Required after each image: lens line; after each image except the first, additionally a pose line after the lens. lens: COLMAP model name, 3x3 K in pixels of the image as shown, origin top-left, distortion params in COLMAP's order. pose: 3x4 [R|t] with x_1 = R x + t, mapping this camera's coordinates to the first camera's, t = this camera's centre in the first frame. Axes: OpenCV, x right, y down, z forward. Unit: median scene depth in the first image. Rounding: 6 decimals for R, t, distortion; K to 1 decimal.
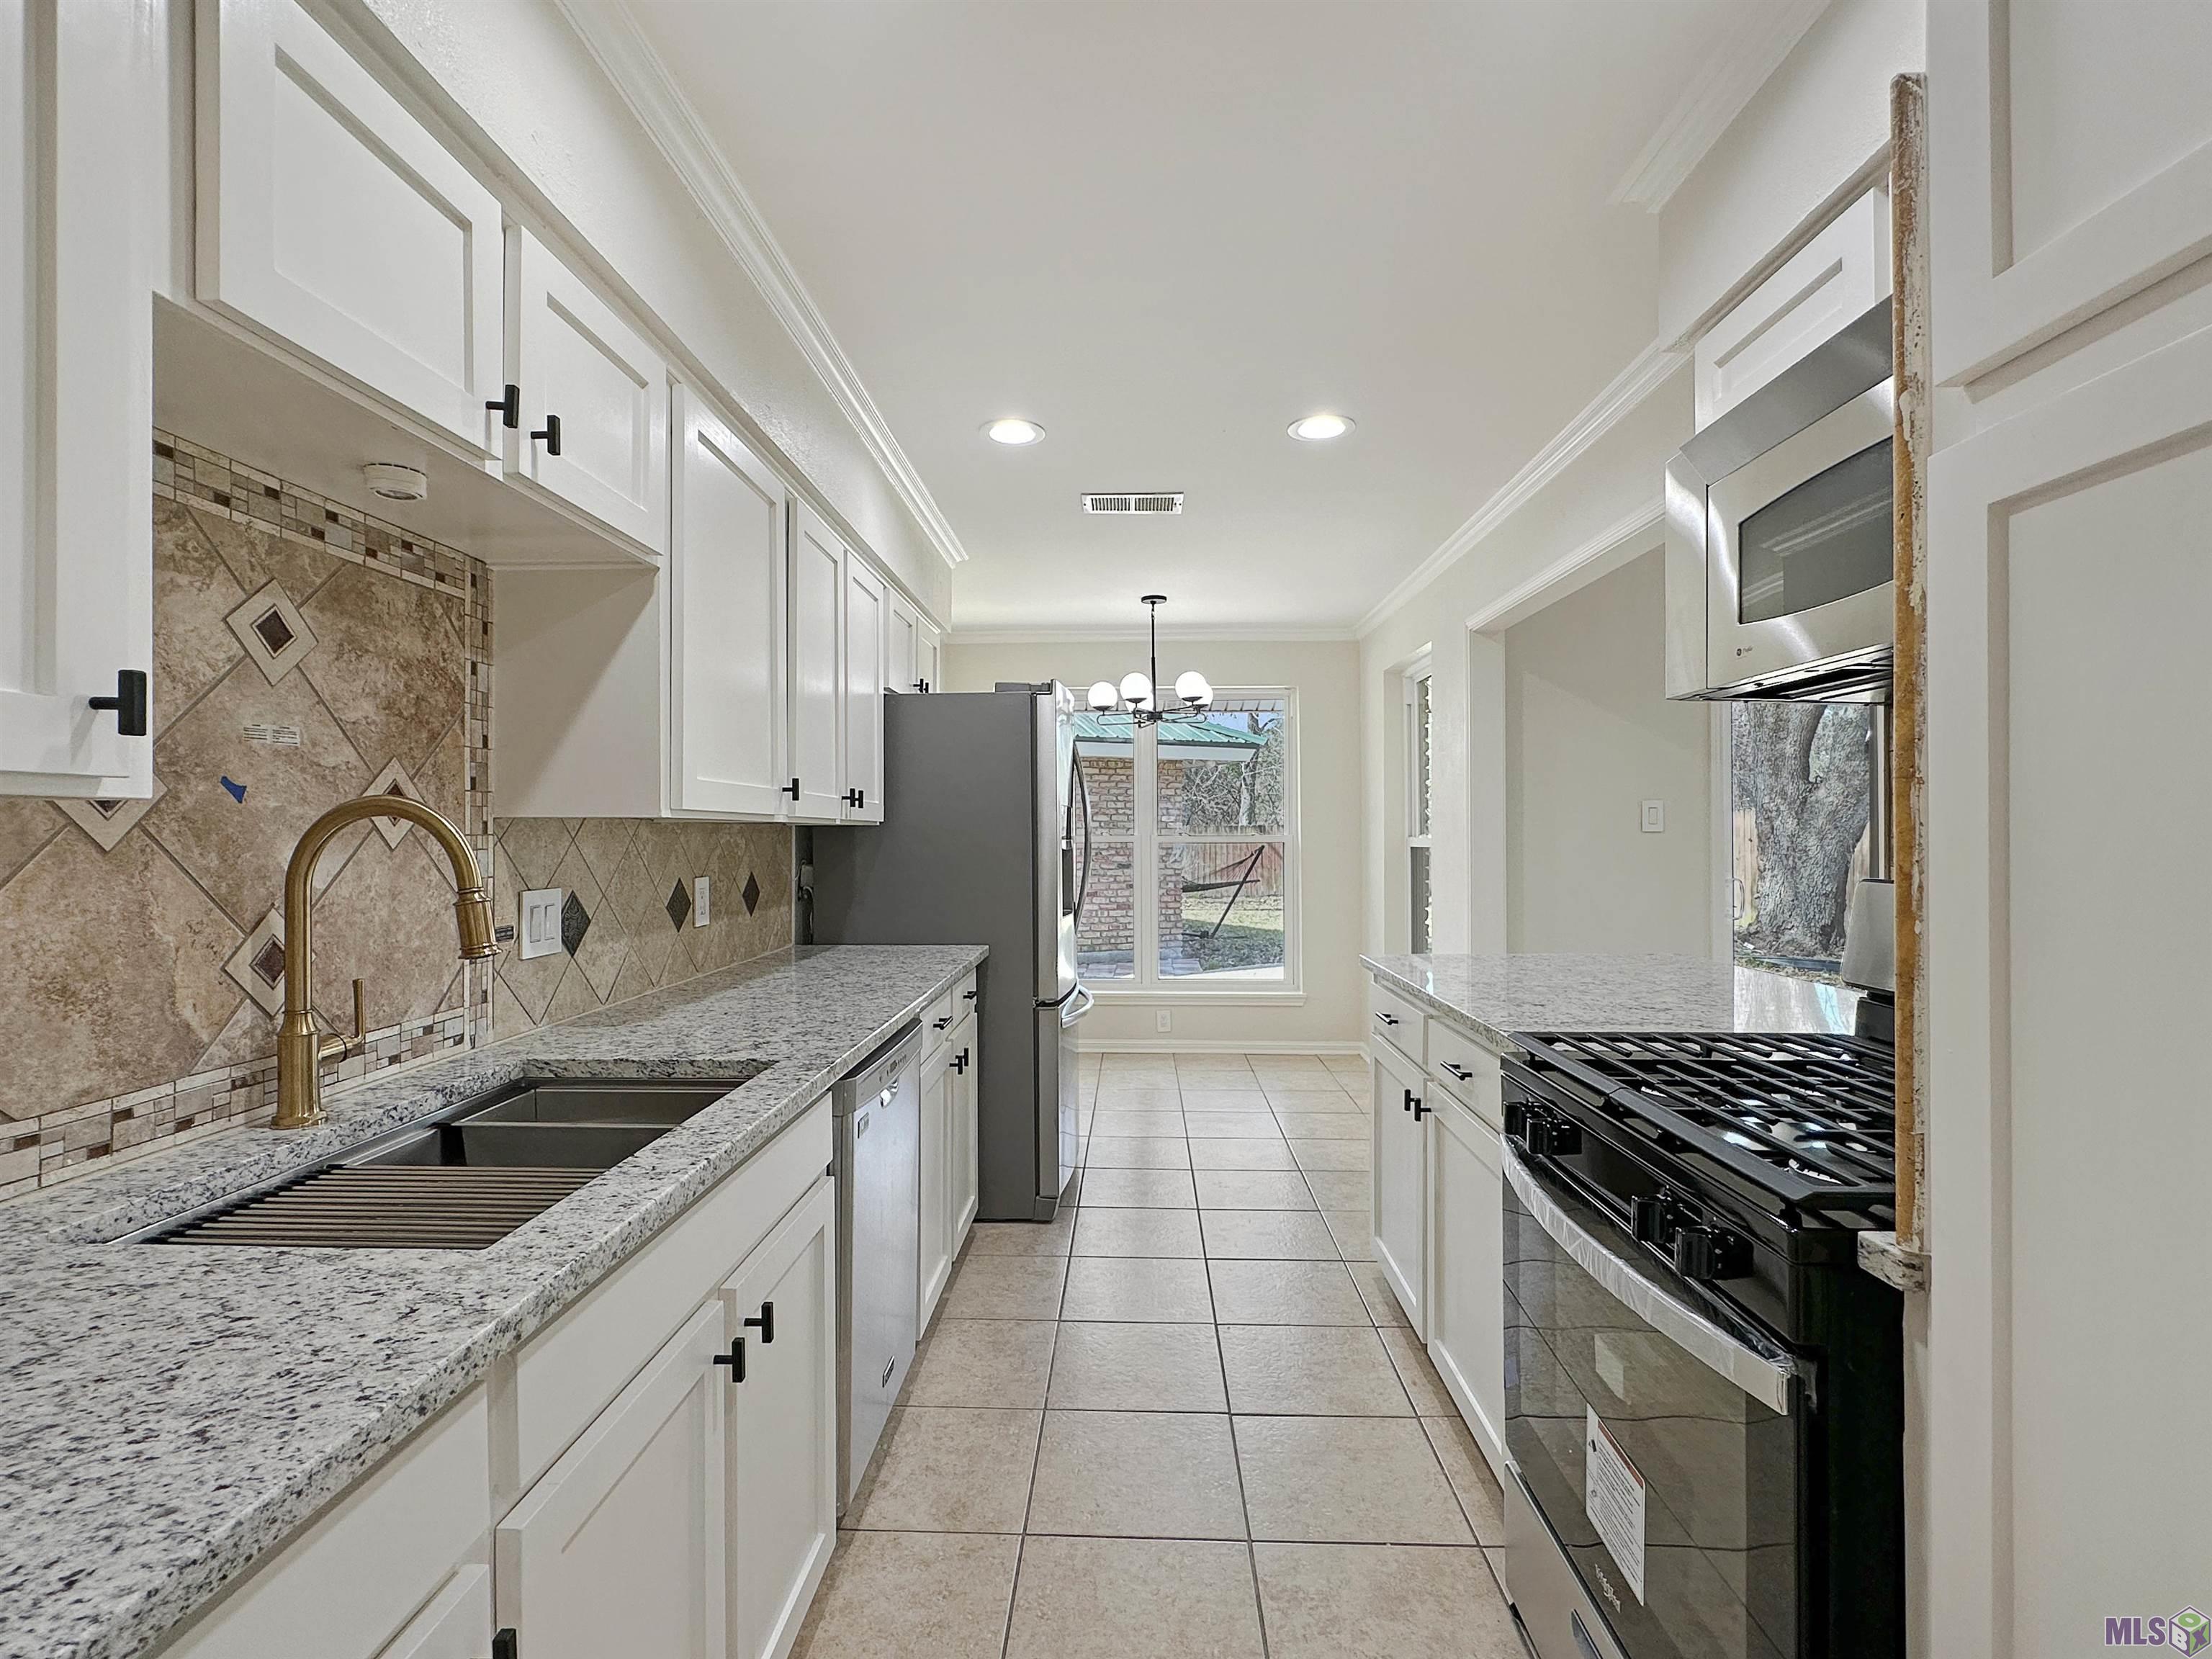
lens RADIAL K [[1036.4, 0, 1102.0], [0, 1036.4, 830.5], [0, 0, 1]] dist [-0.000925, 0.000575]
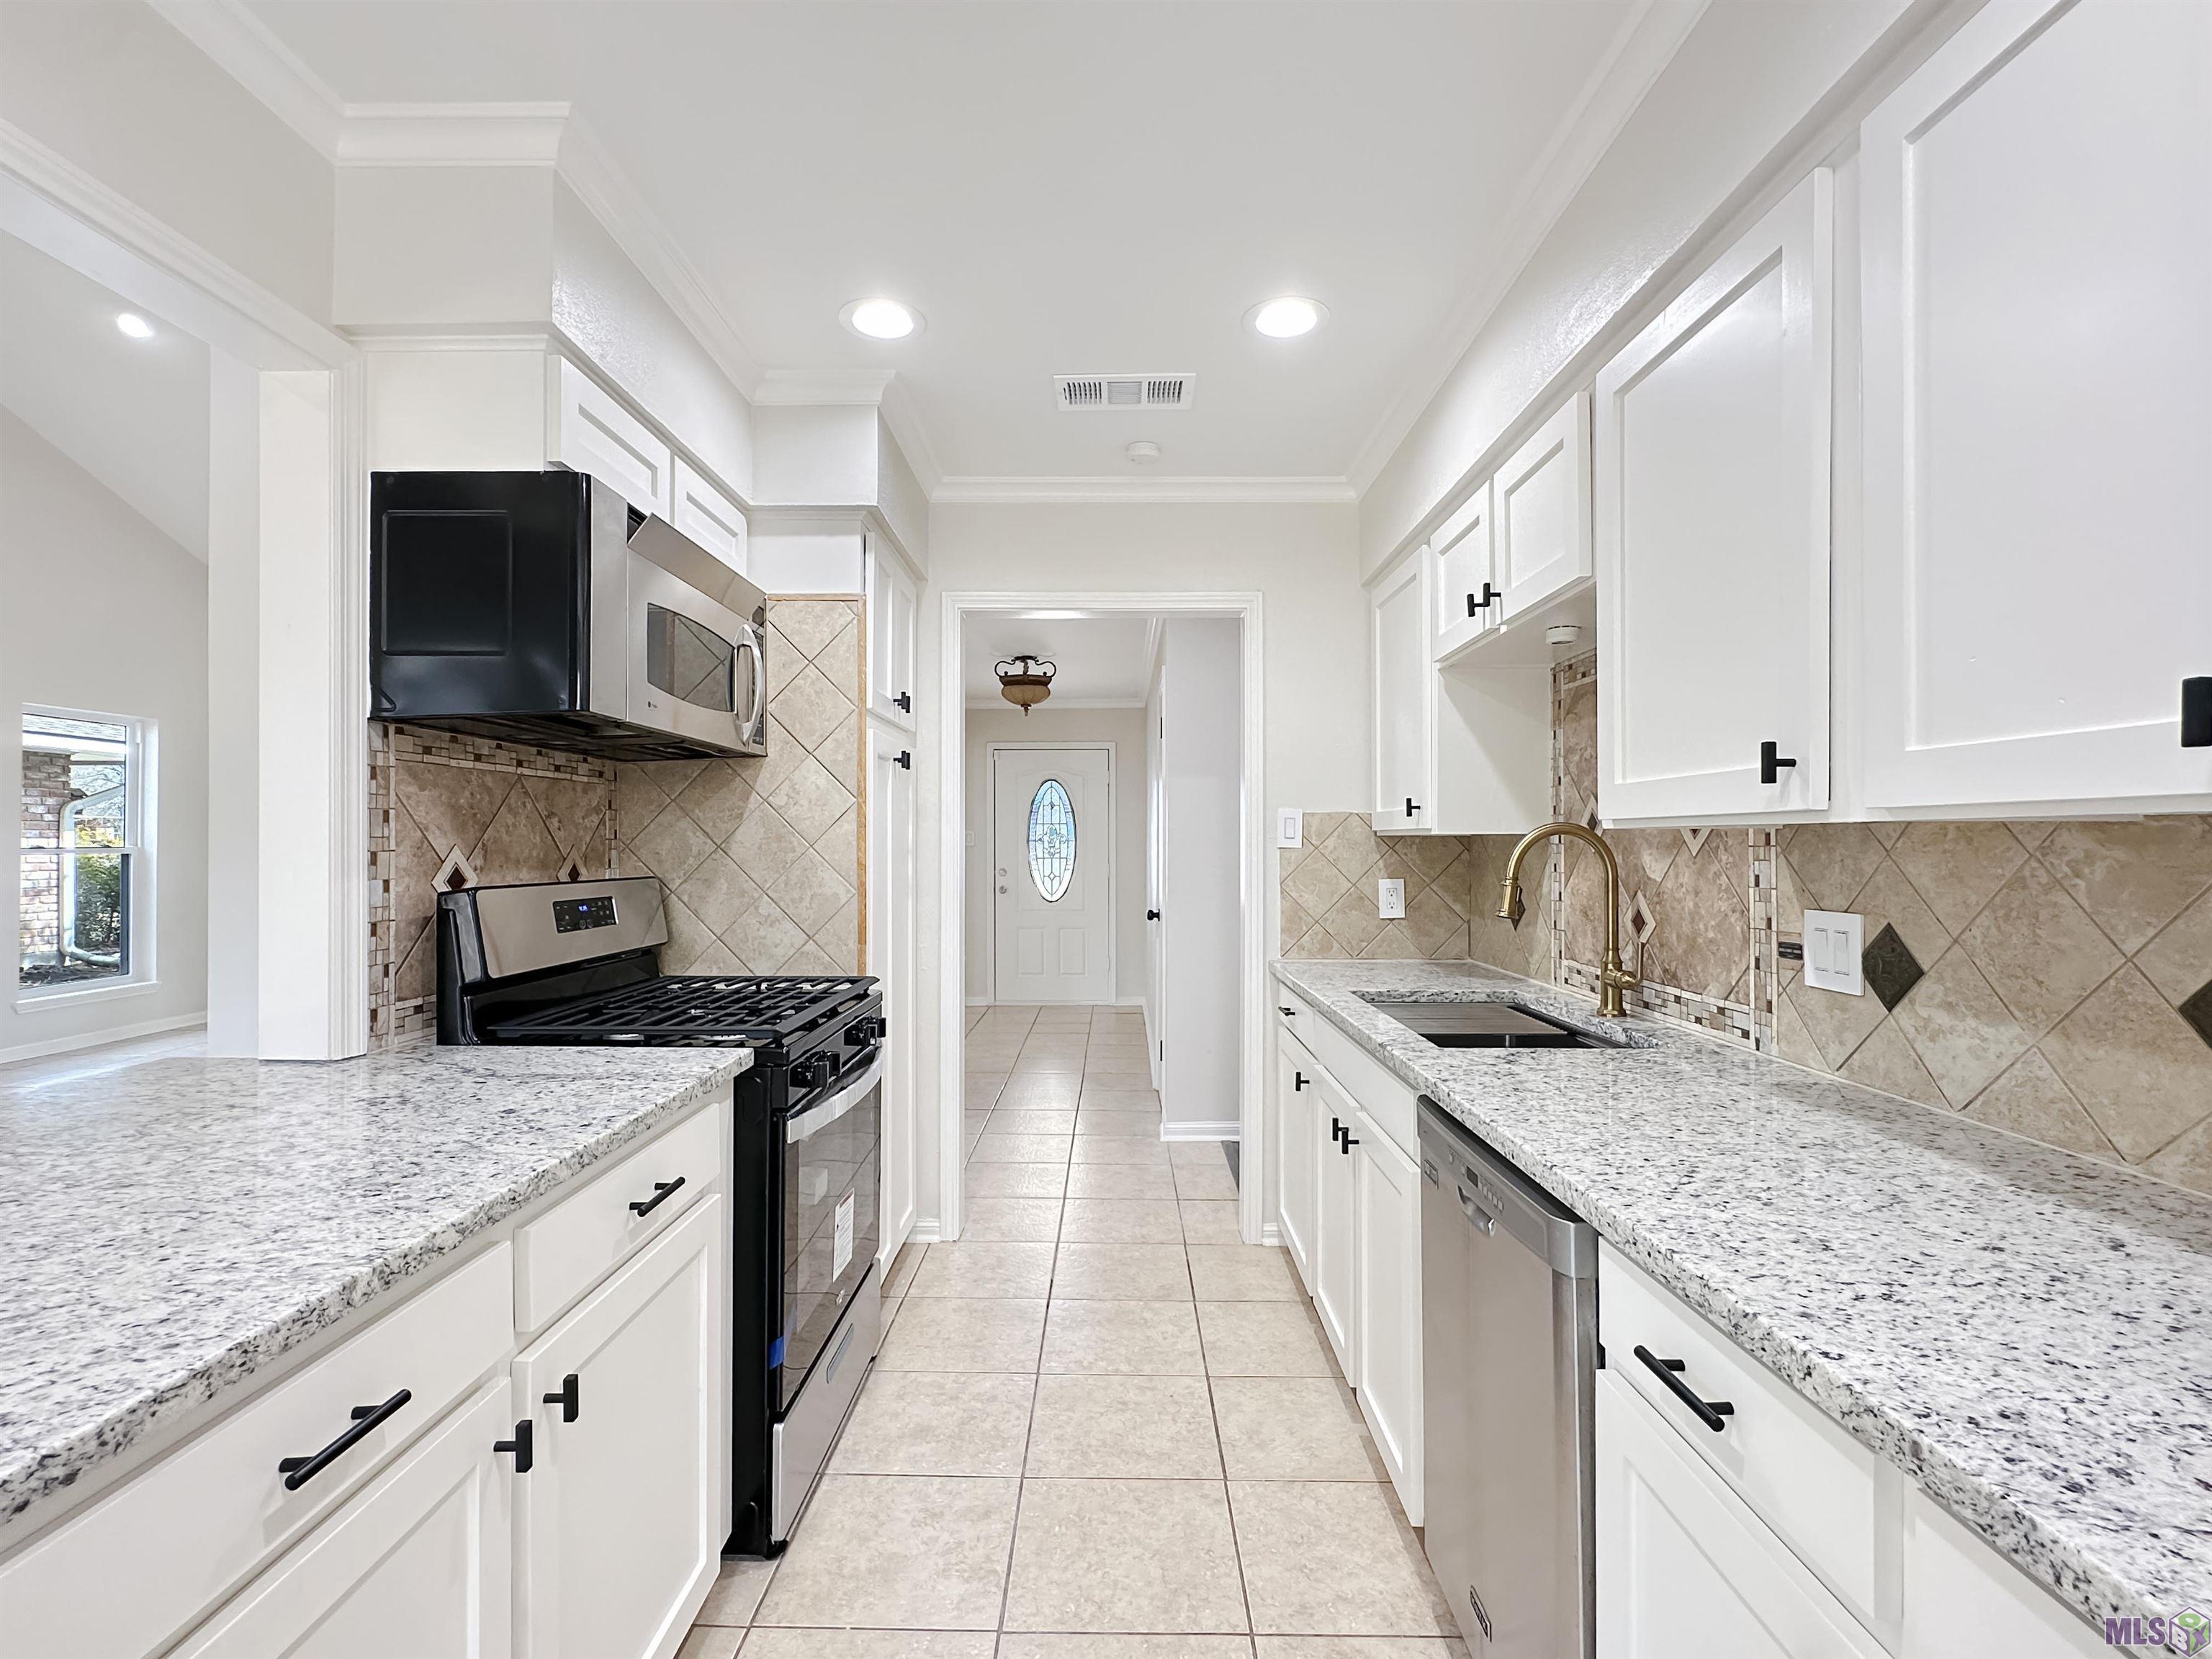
lens RADIAL K [[1036.4, 0, 1103.3], [0, 1036.4, 847.6], [0, 0, 1]] dist [-0.000925, 0.000575]
pose [[-0.999682, -0.000798, -0.025223, 0.081421], [-0.000769, 0.999999, -0.001189, 0.007106], [0.025224, -0.001169, -0.999681, 2.032089]]
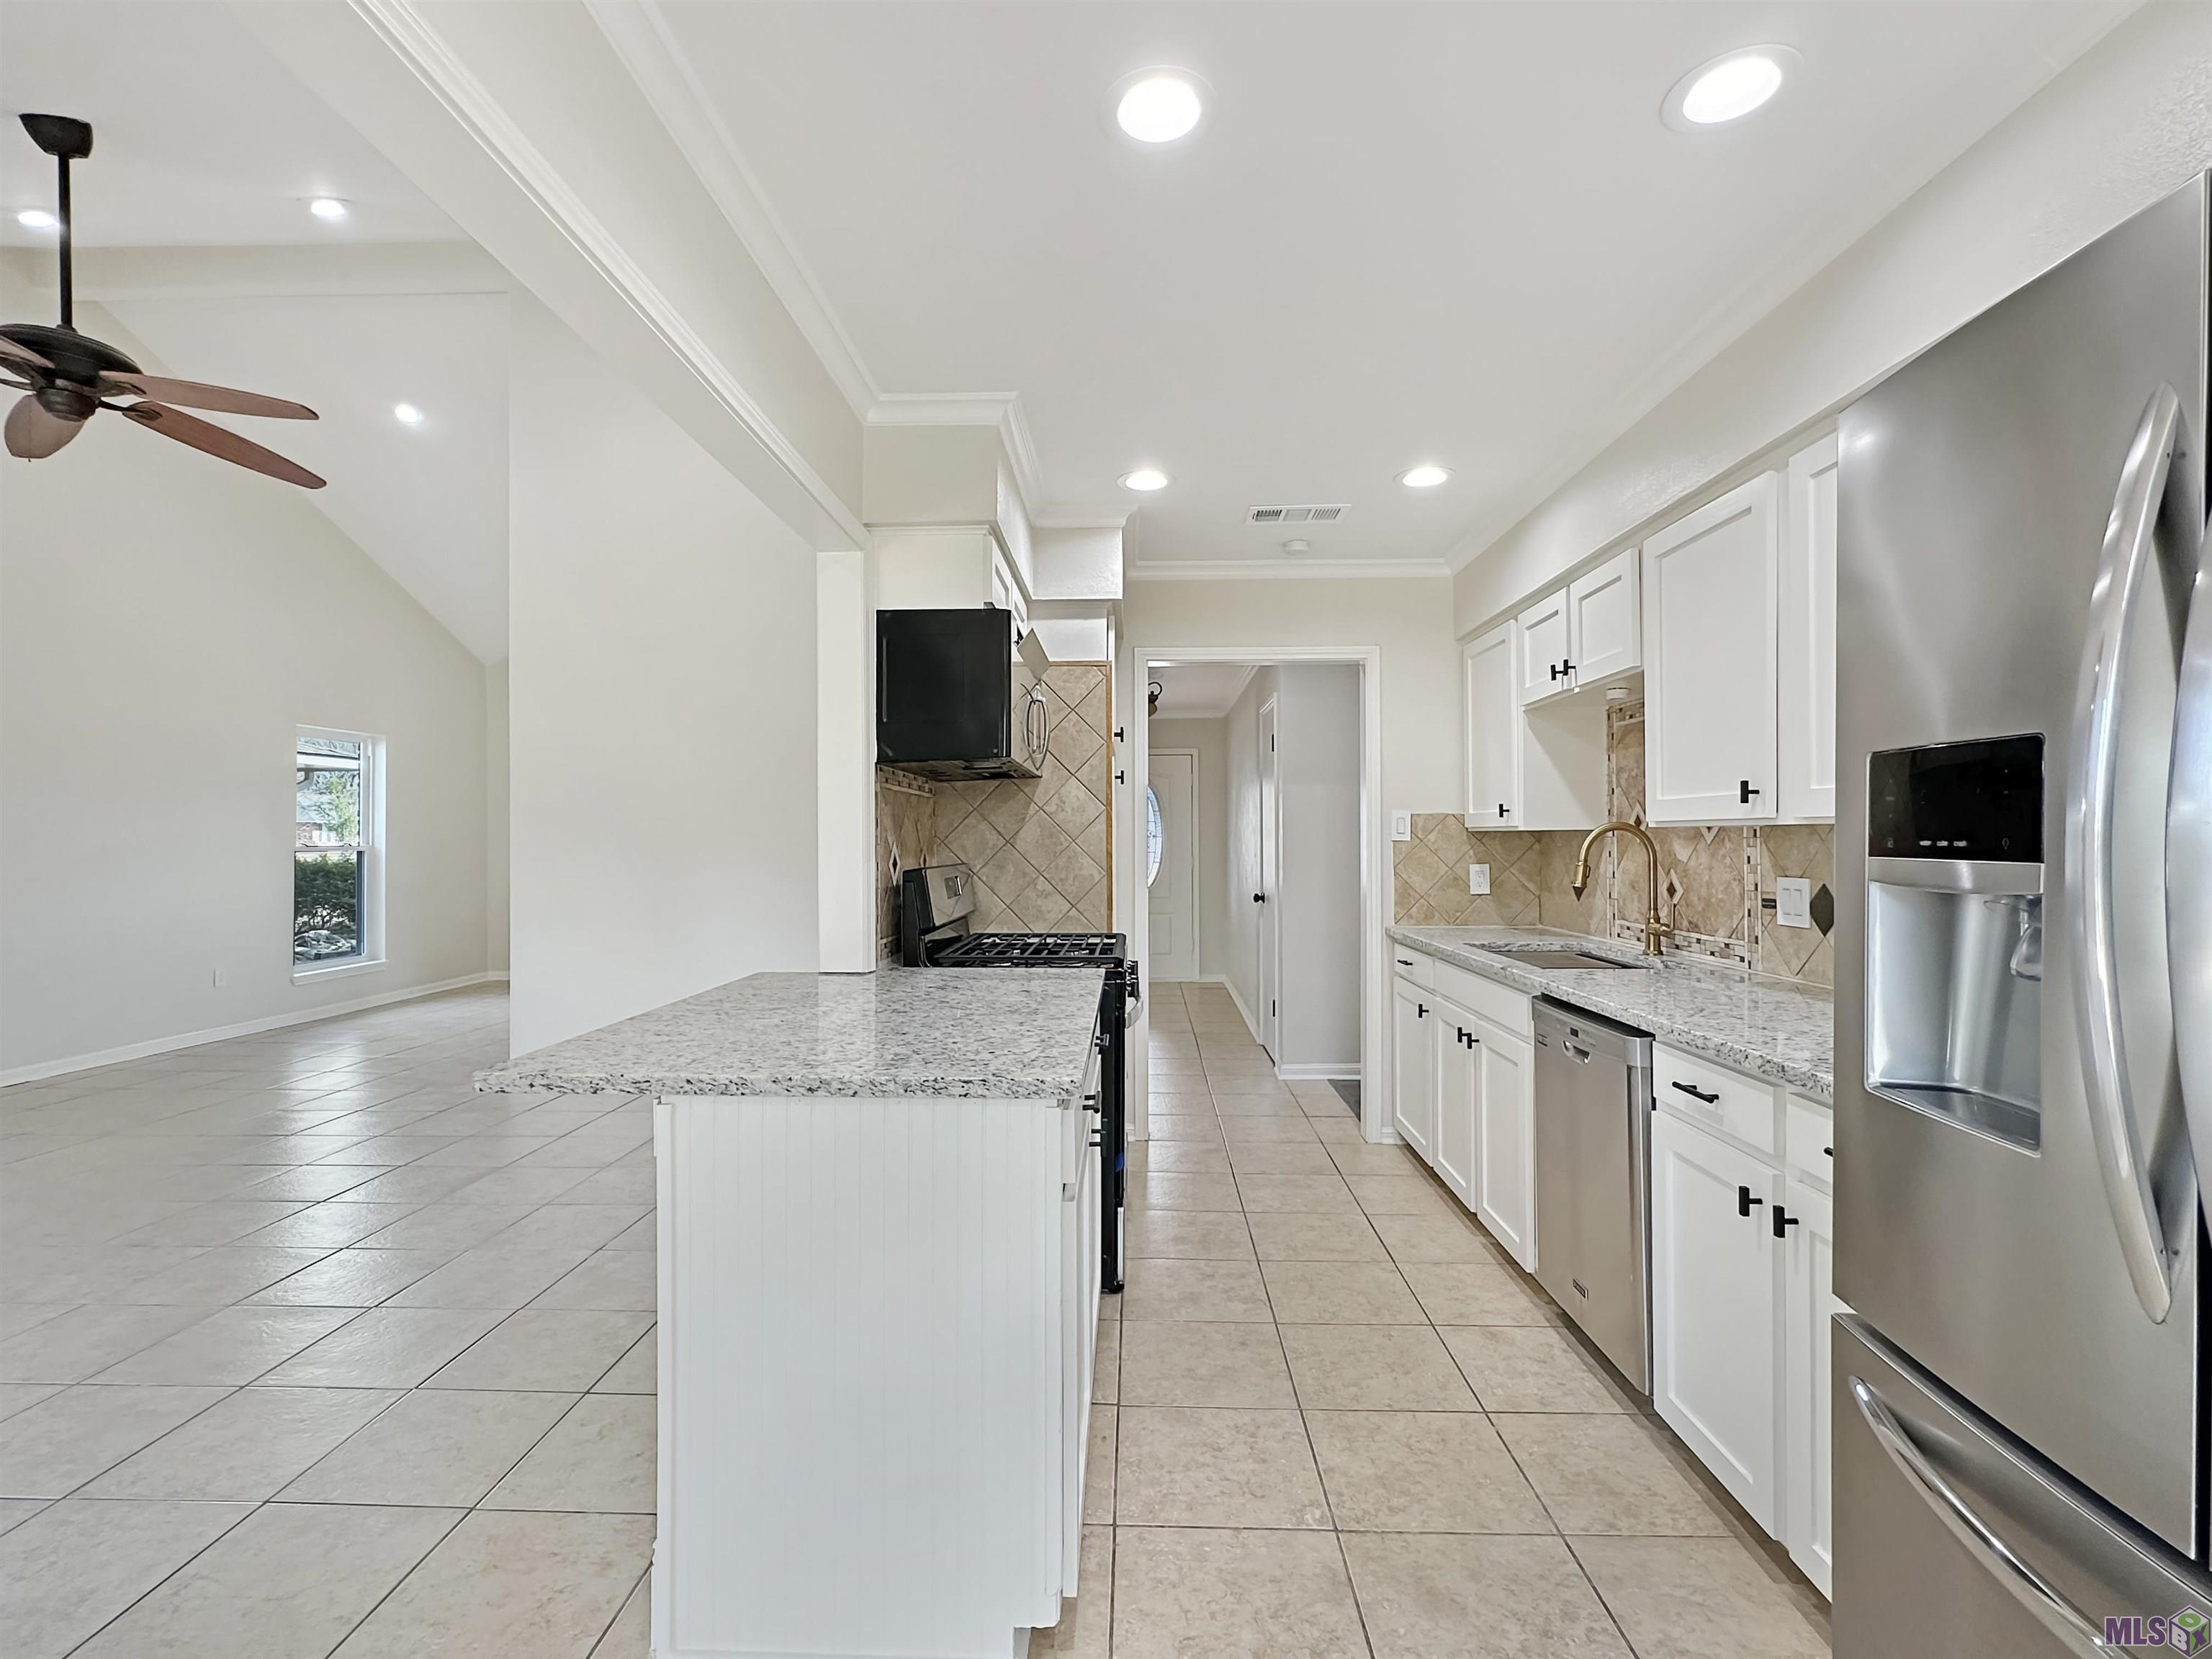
lens RADIAL K [[1036.4, 0, 1102.3], [0, 1036.4, 843.5], [0, 0, 1]] dist [-0.000925, 0.000575]
pose [[-0.999990, 0.003945, -0.002287, 0.415353], [0.003946, 0.999992, -0.000339, 0.009768], [0.002285, -0.000348, -0.999997, 2.629907]]
